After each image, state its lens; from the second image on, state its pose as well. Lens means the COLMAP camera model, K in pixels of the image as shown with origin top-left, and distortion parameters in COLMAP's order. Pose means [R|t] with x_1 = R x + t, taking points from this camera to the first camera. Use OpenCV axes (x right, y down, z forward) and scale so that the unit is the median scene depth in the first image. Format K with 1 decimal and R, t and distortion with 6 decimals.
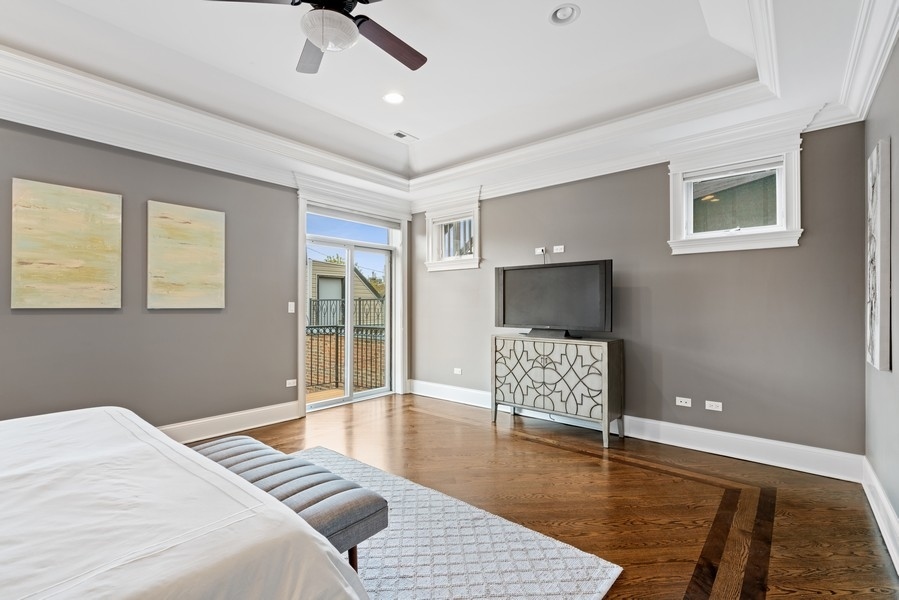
lens RADIAL K [[404.8, 0, 447.4], [0, 404.8, 300.6], [0, 0, 1]] dist [-0.002225, 0.000845]
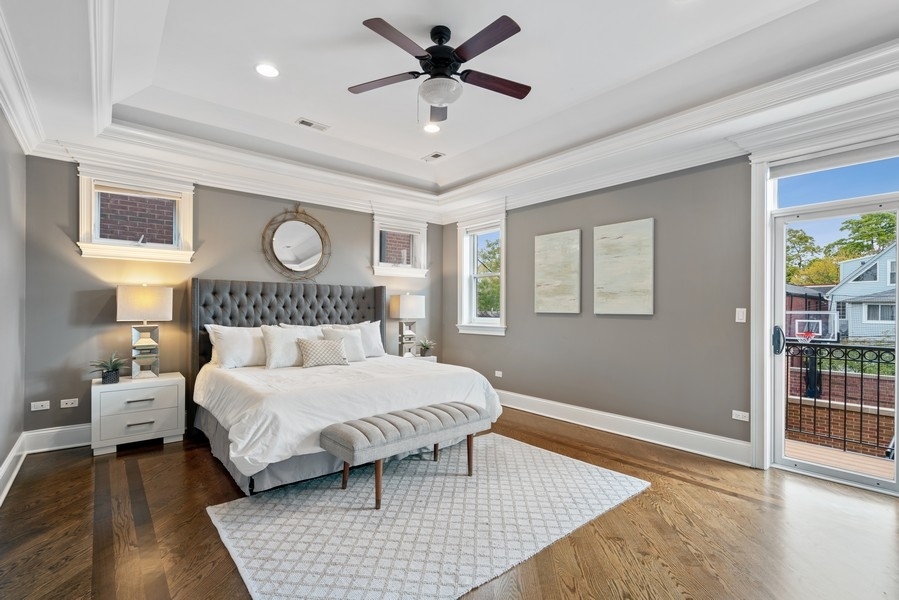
lens RADIAL K [[425.1, 0, 446.8], [0, 425.1, 307.1], [0, 0, 1]] dist [-0.000395, 0.000260]
pose [[-0.173905, -0.001331, -0.984762, 0.624473], [0.009182, 0.999953, -0.002974, -0.001210], [0.984720, -0.009560, -0.173884, 0.766158]]
